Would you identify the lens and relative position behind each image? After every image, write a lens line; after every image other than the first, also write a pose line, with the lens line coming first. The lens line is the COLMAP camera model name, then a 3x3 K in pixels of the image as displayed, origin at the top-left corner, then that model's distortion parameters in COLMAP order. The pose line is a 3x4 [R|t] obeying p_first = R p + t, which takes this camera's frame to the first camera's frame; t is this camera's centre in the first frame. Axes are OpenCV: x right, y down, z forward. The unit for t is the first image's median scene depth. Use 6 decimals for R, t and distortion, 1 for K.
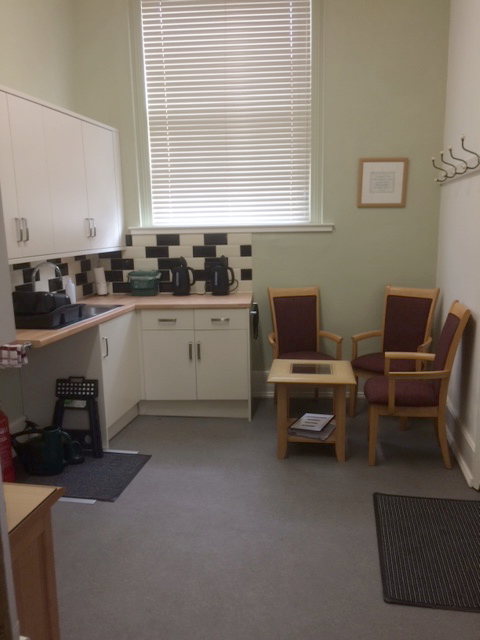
lens RADIAL K [[538.9, 0, 243.9], [0, 538.9, 323.1], [0, 0, 1]] dist [0.062740, -0.060515]
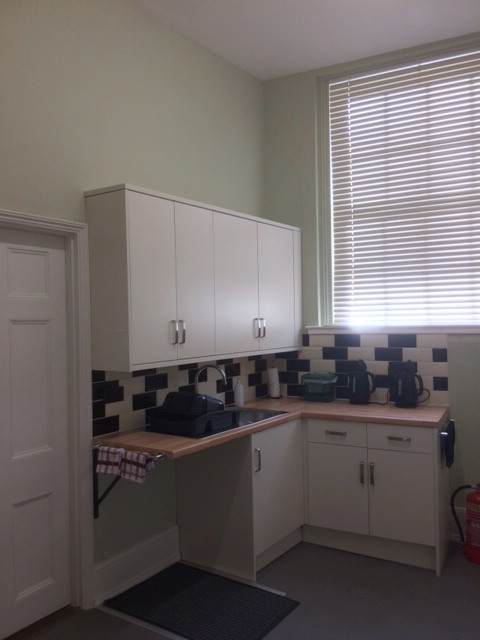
lens RADIAL K [[538.9, 0, 236.8], [0, 538.9, 323.9], [0, 0, 1]] dist [0.062740, -0.060515]
pose [[0.911882, 0.005067, -0.410422, 0.063043], [-0.073741, 0.985677, -0.151670, -0.031695], [0.403775, 0.168570, 0.899194, 0.113828]]
